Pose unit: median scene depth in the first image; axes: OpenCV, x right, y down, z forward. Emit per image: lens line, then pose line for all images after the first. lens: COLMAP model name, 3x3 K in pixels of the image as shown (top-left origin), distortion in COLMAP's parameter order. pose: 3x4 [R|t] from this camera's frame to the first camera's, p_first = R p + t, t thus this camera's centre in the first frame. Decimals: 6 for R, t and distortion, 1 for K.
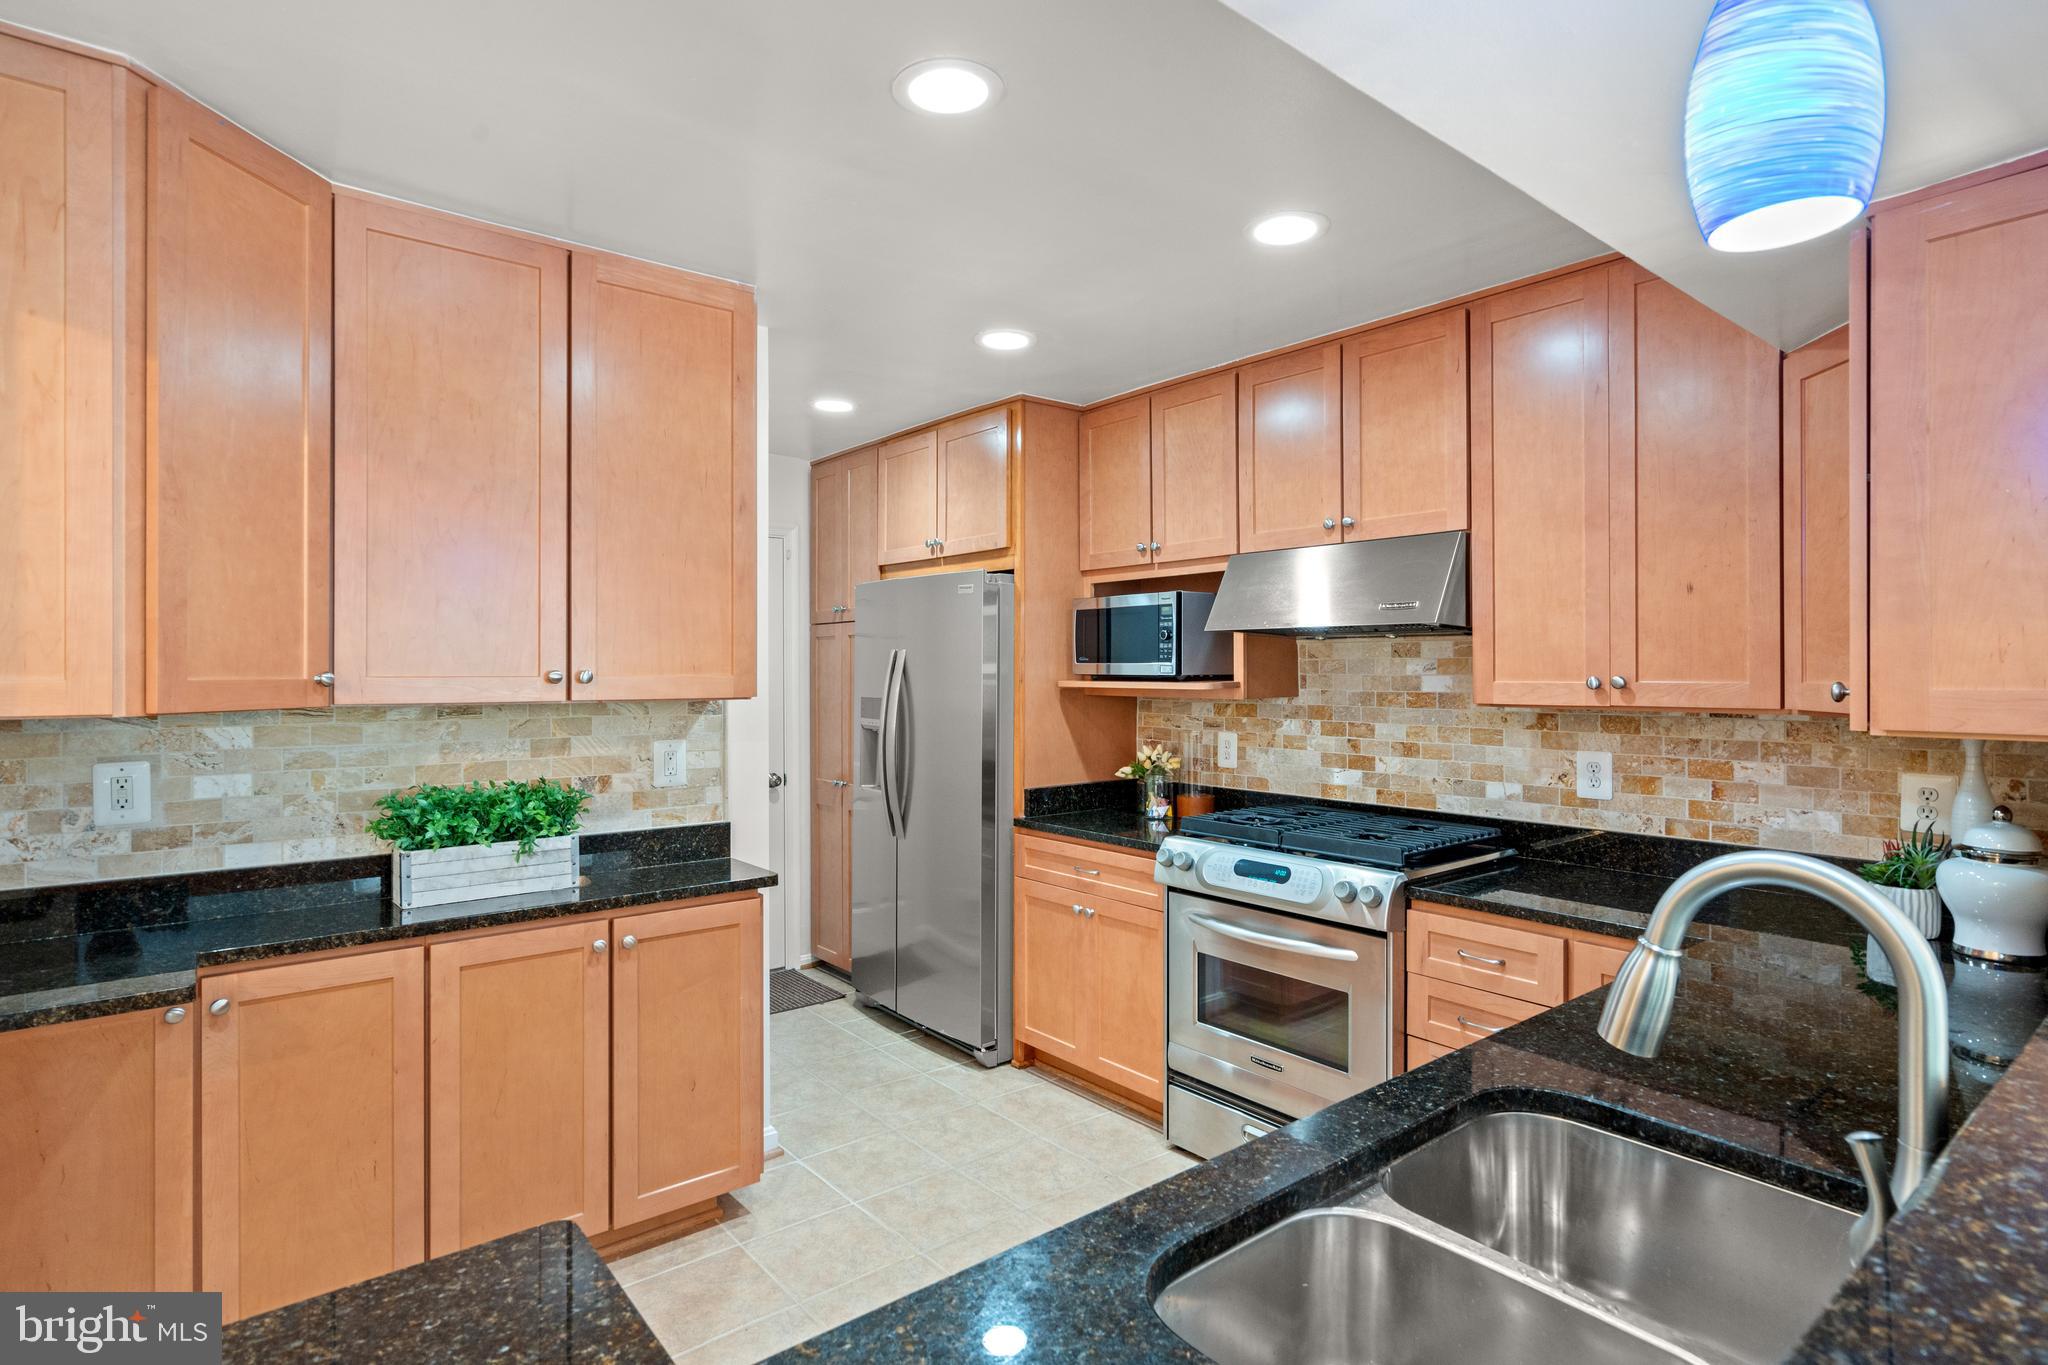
lens RADIAL K [[1037.1, 0, 1024.0], [0, 1037.1, 682.5], [0, 0, 1]] dist [0.001560, 0.000130]
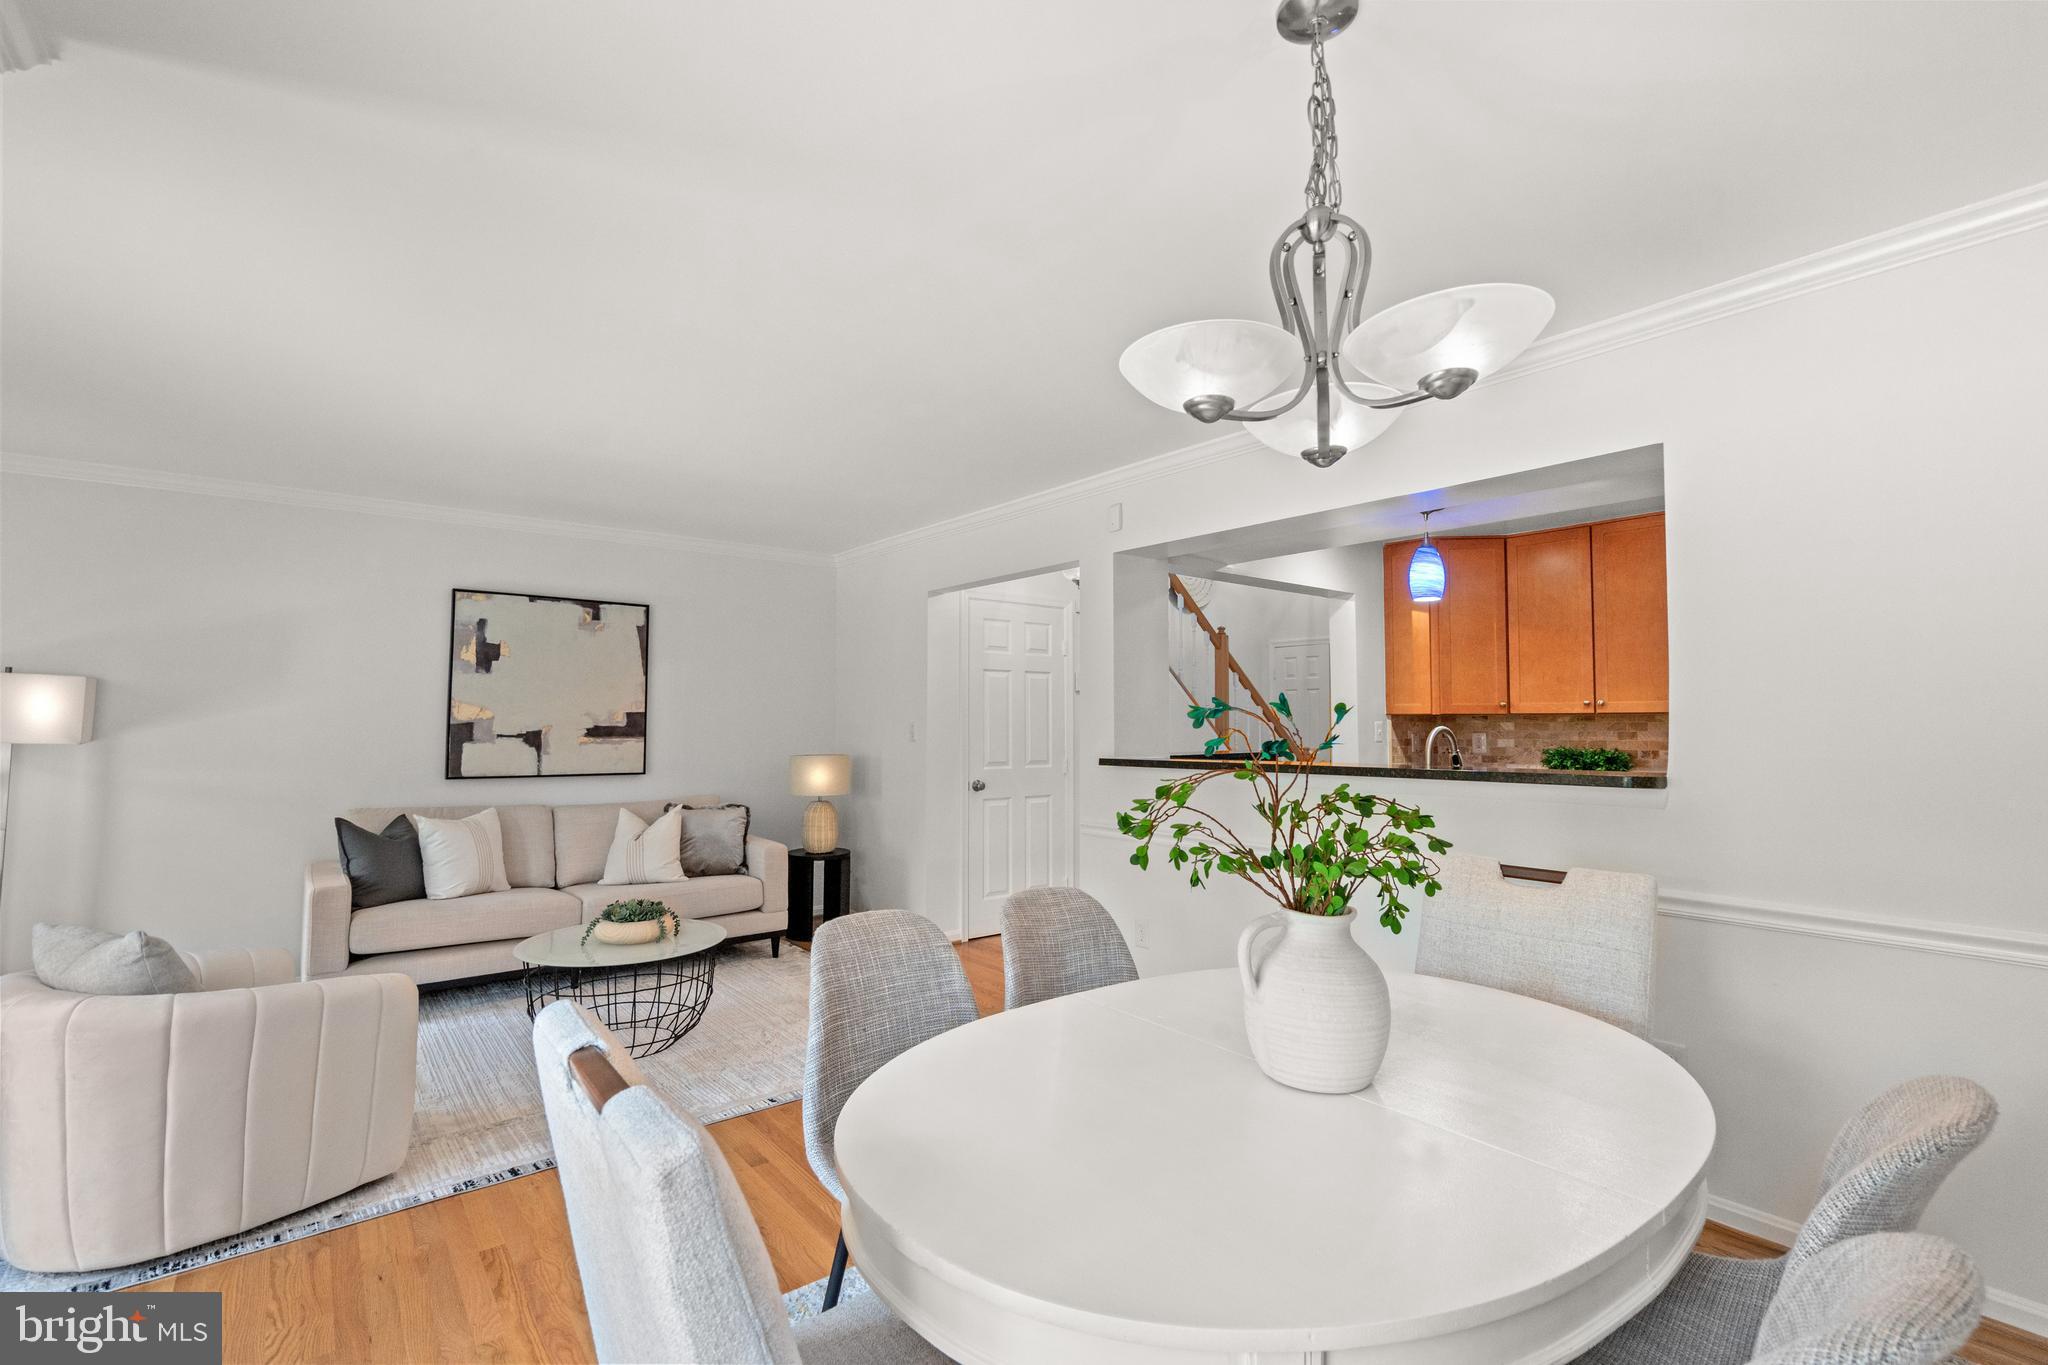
lens RADIAL K [[947.0, 0, 1022.7], [0, 947.0, 669.1], [0, 0, 1]] dist [-0.006552, 0.005831]
pose [[-0.022207, -0.060757, -0.997906, 1.318175], [-0.014096, 0.998071, -0.060454, 0.050028], [0.999654, 0.012724, -0.023020, -0.200872]]
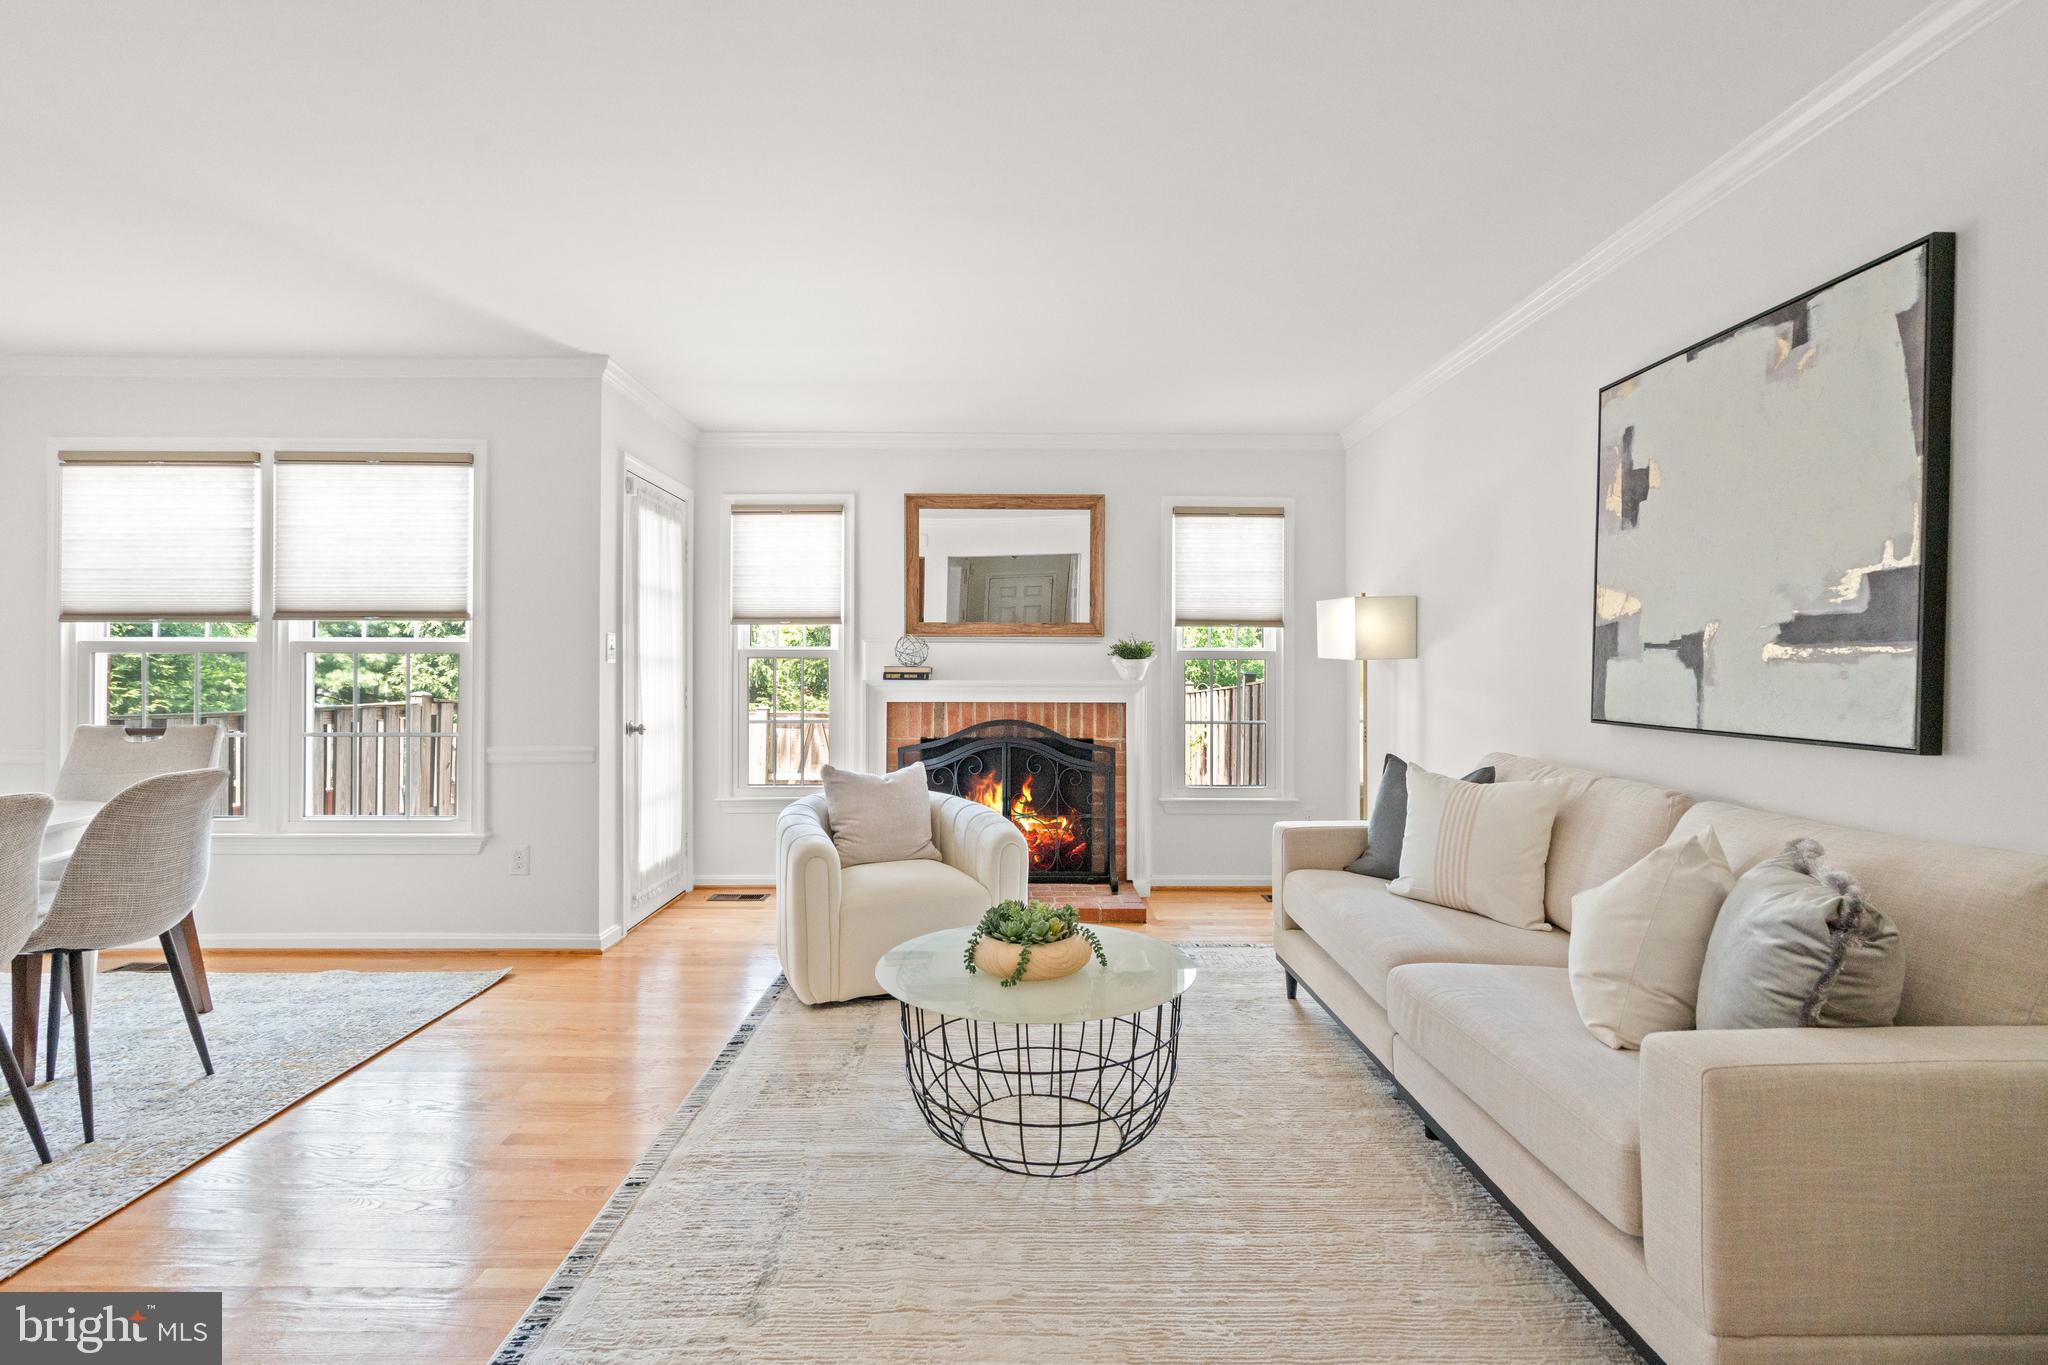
lens RADIAL K [[930.9, 0, 1017.9], [0, 930.9, 666.4], [0, 0, 1]] dist [-0.000160, 0.000001]
pose [[-0.782082, 0.000550, 0.623175, -0.335031], [0.006150, 0.999958, 0.006836, 0.087260], [-0.623145, 0.009179, -0.782052, -0.154597]]
